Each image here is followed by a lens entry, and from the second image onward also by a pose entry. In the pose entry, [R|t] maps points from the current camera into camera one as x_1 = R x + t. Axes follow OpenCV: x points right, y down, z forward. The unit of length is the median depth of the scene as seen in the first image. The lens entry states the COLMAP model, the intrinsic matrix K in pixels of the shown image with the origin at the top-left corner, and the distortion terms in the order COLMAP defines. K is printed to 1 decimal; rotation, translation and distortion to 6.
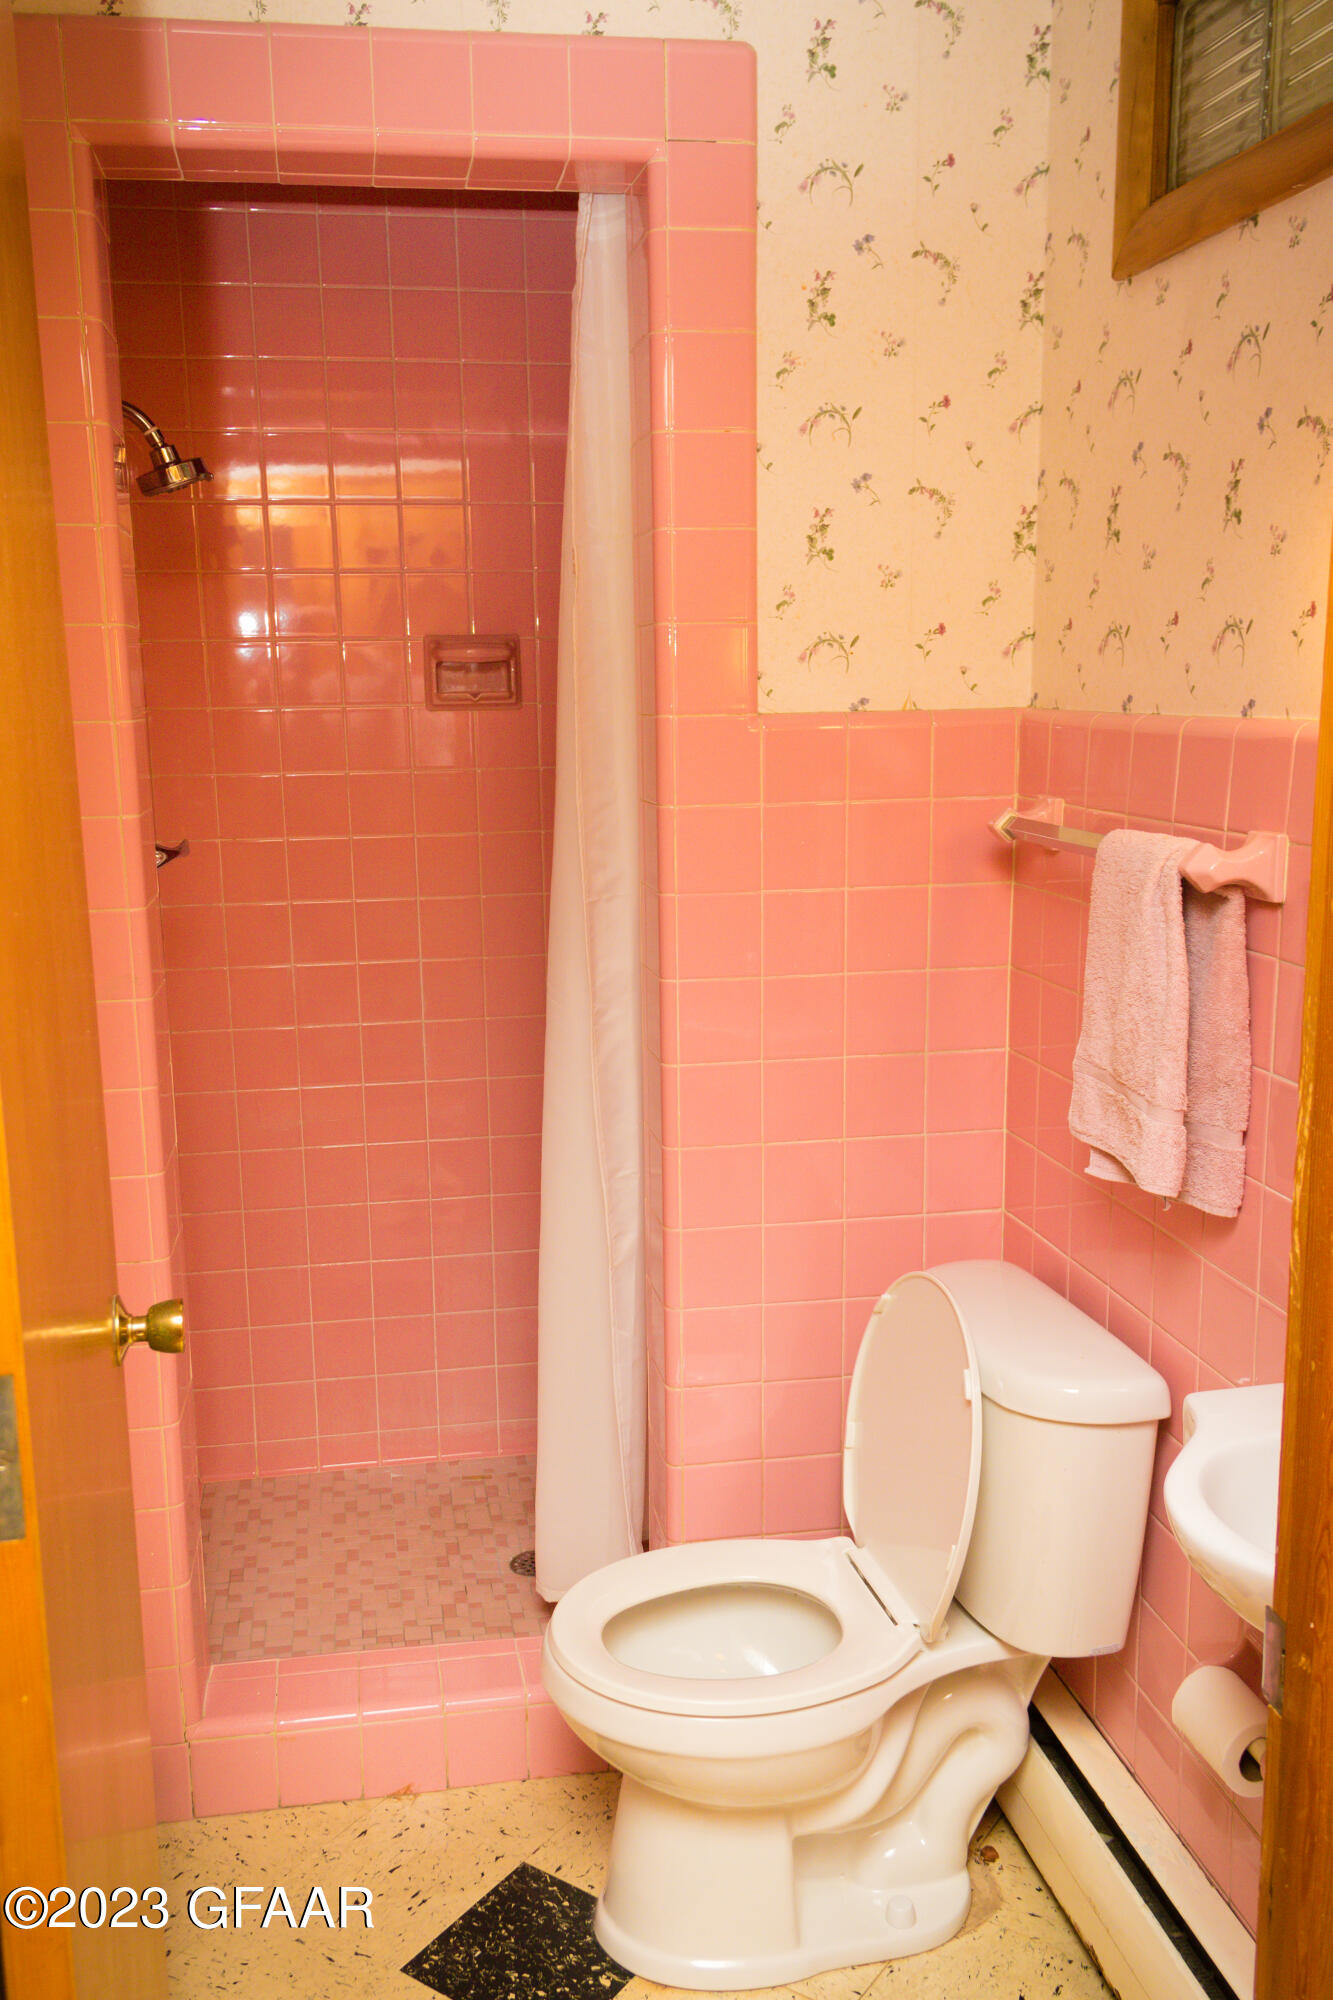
lens RADIAL K [[1770.0, 0, 665.6], [0, 1770.0, 1058.8], [0, 0, 1]] dist [0.061206, -0.072134]
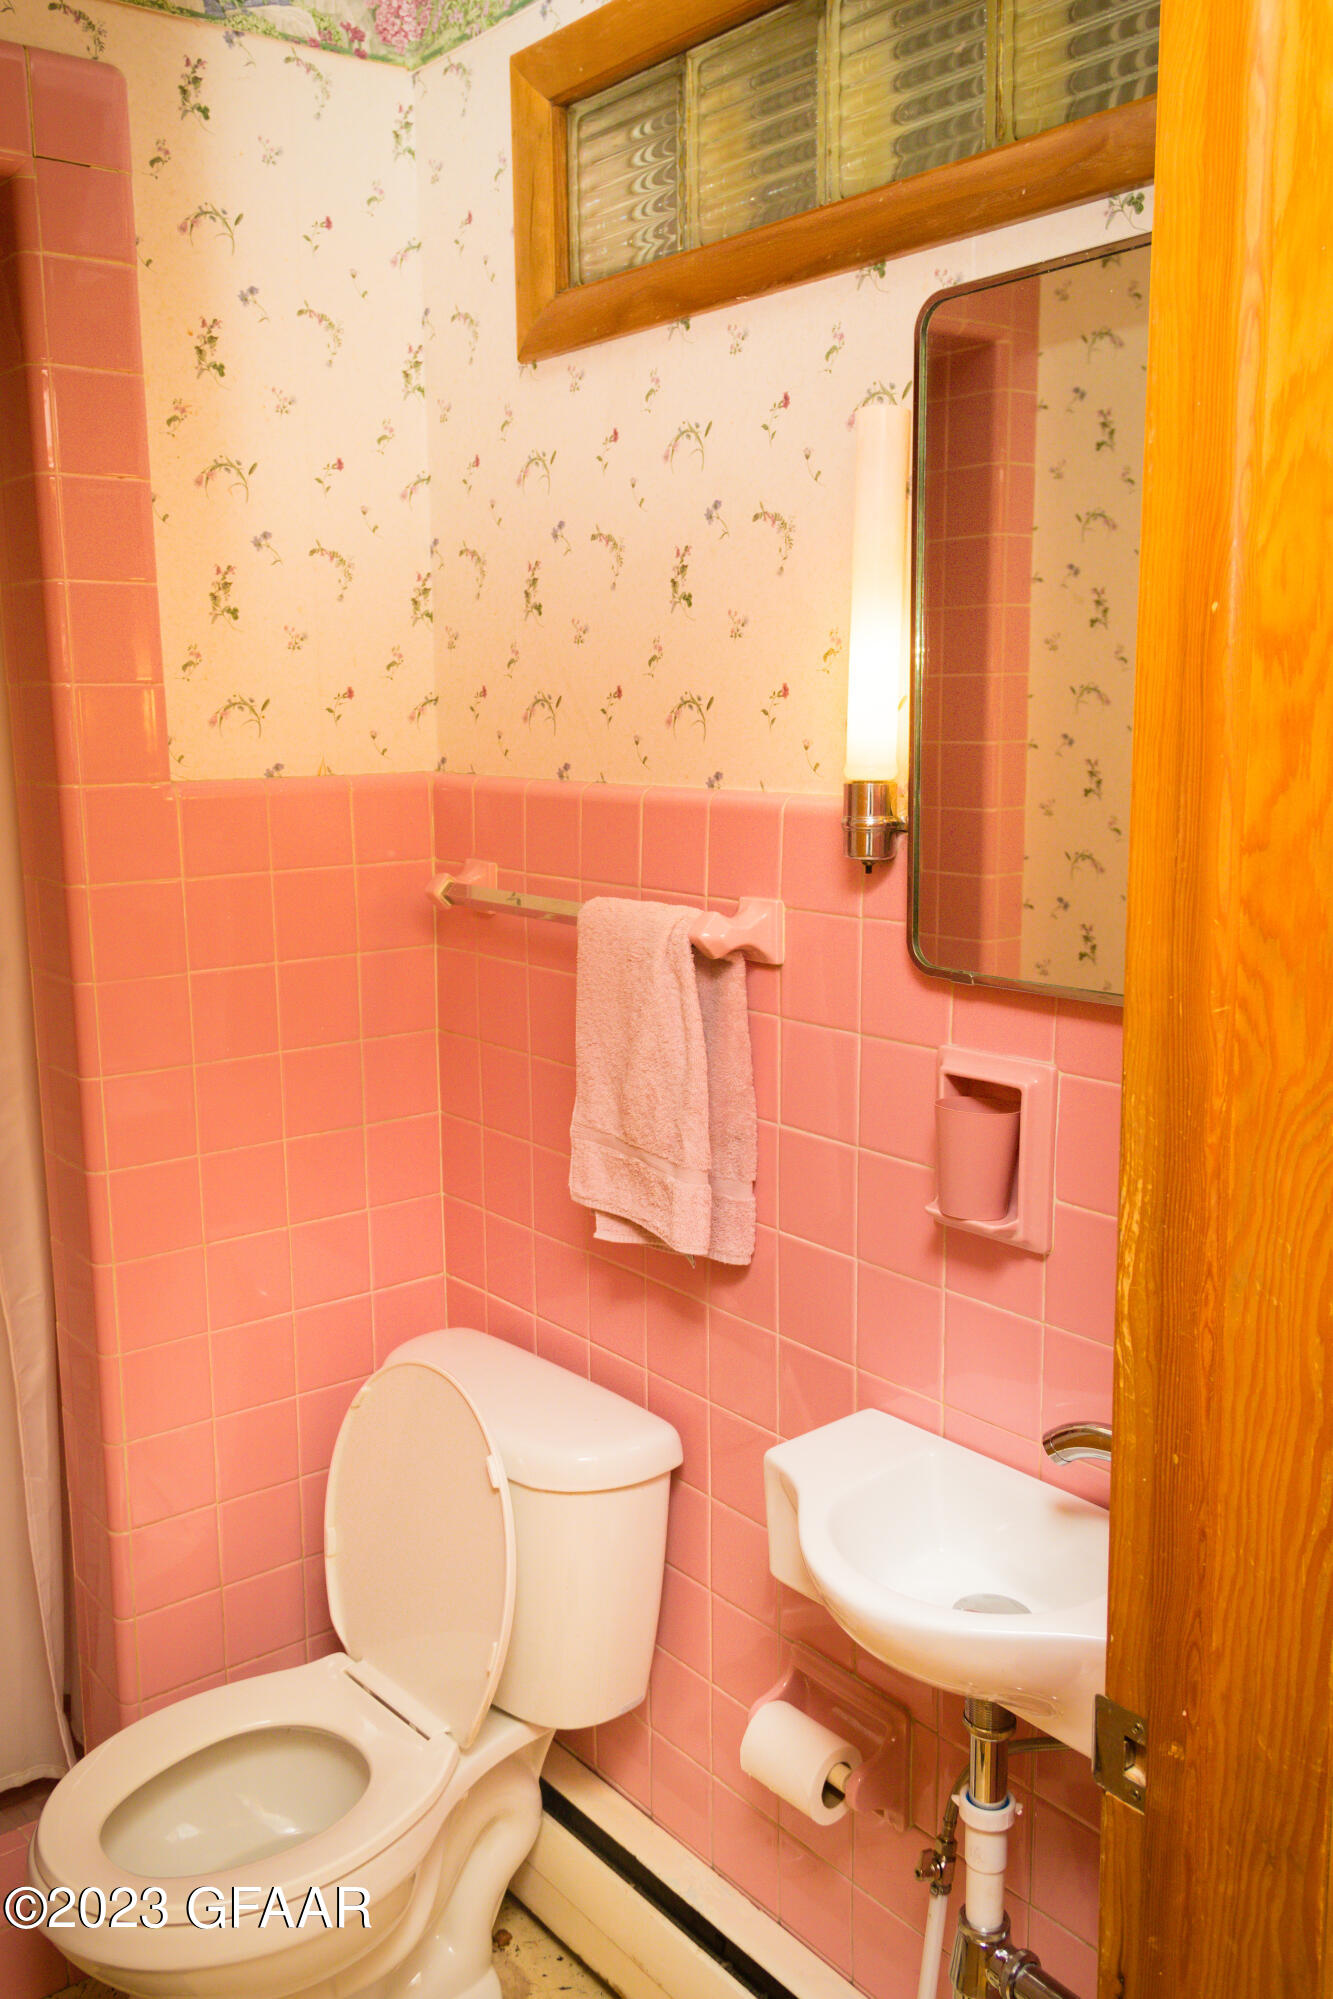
lens RADIAL K [[1670.3, 0, 666.5], [0, 1670.3, 999.5], [0, 0, 1]] dist [0.047471, -0.057943]
pose [[0.880583, -0.075493, 0.467841, -0.158451], [0.094675, 0.995353, -0.017585, -0.048877], [-0.464339, 0.059778, 0.883638, 0.136780]]
